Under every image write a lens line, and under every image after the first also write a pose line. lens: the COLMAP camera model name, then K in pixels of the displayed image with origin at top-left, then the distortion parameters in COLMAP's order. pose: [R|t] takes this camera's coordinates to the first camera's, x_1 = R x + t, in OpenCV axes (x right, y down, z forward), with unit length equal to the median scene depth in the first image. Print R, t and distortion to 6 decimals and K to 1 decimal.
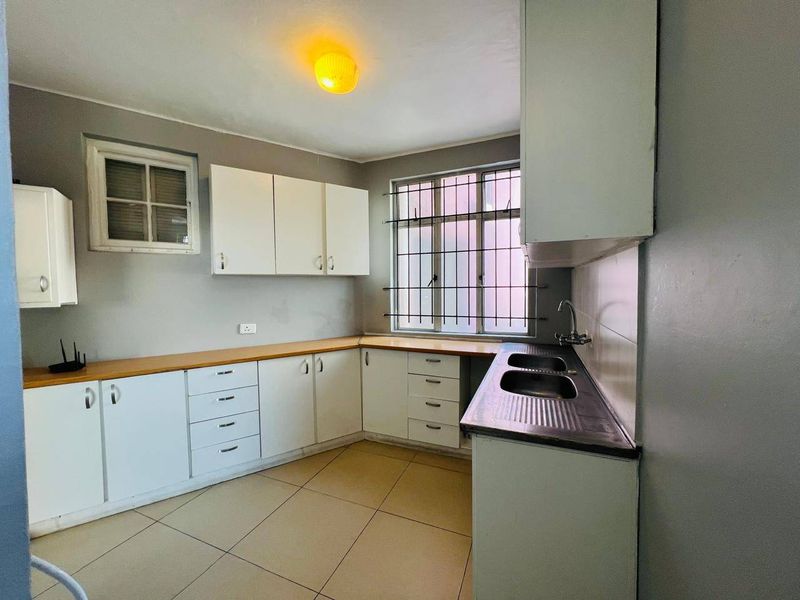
lens RADIAL K [[319.9, 0, 396.8], [0, 319.9, 298.5], [0, 0, 1]] dist [-0.001451, -0.000207]
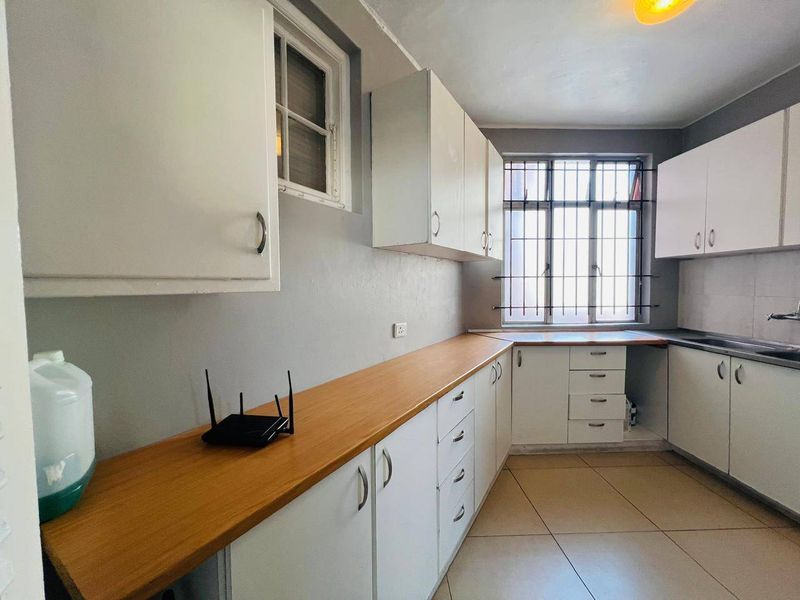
lens RADIAL K [[319.9, 0, 396.8], [0, 319.9, 298.5], [0, 0, 1]] dist [-0.001451, -0.000207]
pose [[0.908060, -0.012446, 0.418655, -0.782403], [0.012837, 0.999916, 0.001883, 0.025785], [-0.418643, 0.003665, 0.908144, 0.392062]]
